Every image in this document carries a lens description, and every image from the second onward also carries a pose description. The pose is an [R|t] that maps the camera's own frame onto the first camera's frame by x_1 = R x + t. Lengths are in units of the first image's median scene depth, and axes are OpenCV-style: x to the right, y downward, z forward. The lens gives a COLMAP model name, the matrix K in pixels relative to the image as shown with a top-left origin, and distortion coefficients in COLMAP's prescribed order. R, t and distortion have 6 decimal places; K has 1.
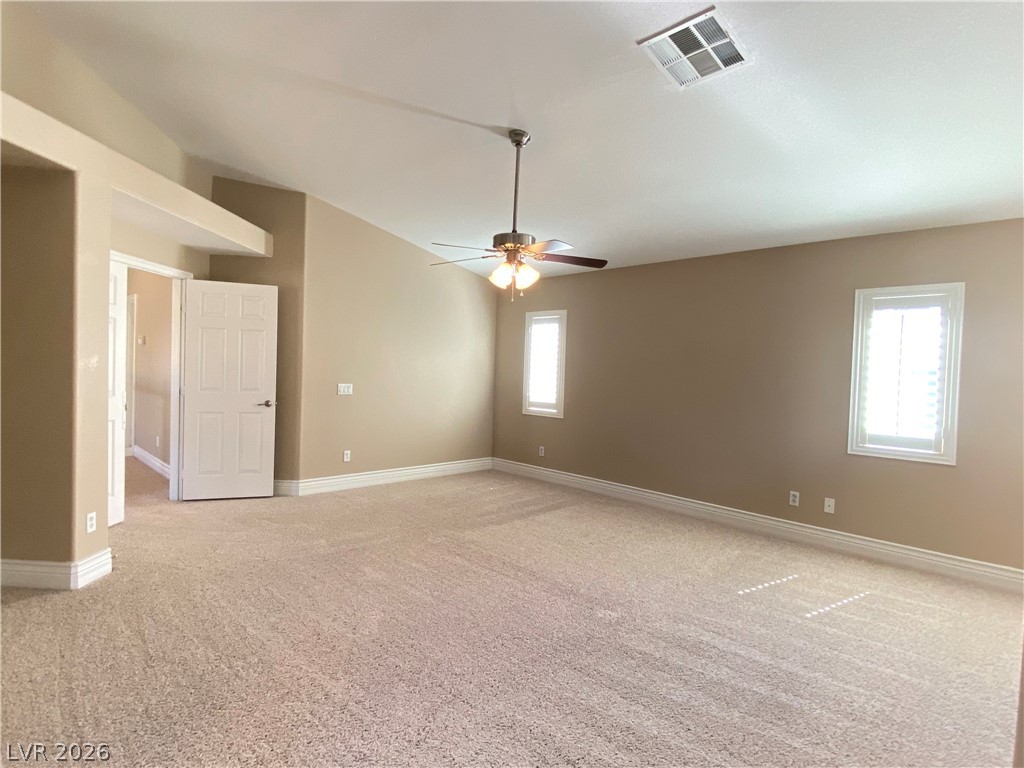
lens RADIAL K [[543.8, 0, 510.0], [0, 543.8, 378.0], [0, 0, 1]] dist [0.002451, 0.000357]
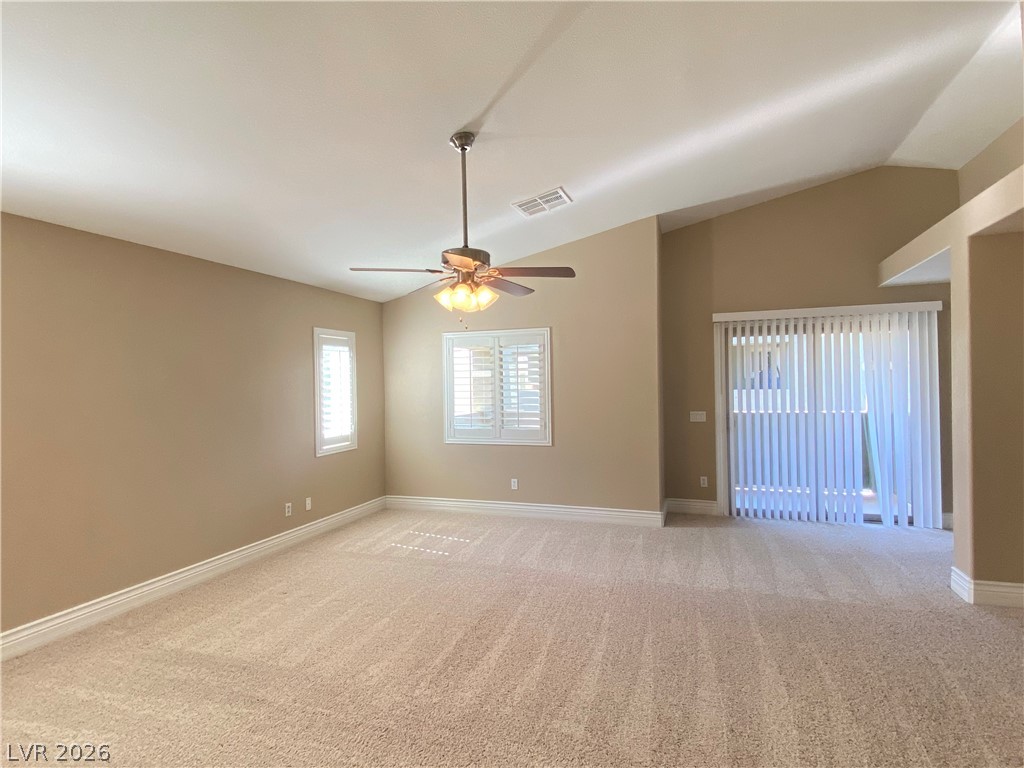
lens RADIAL K [[543.8, 0, 510.7], [0, 543.8, 382.3], [0, 0, 1]] dist [0.002451, 0.000357]
pose [[-0.441628, -0.035294, 0.896504, -0.726377], [0.015820, 0.998764, 0.047113, -0.089497], [-0.897059, 0.034989, -0.440524, 1.186777]]
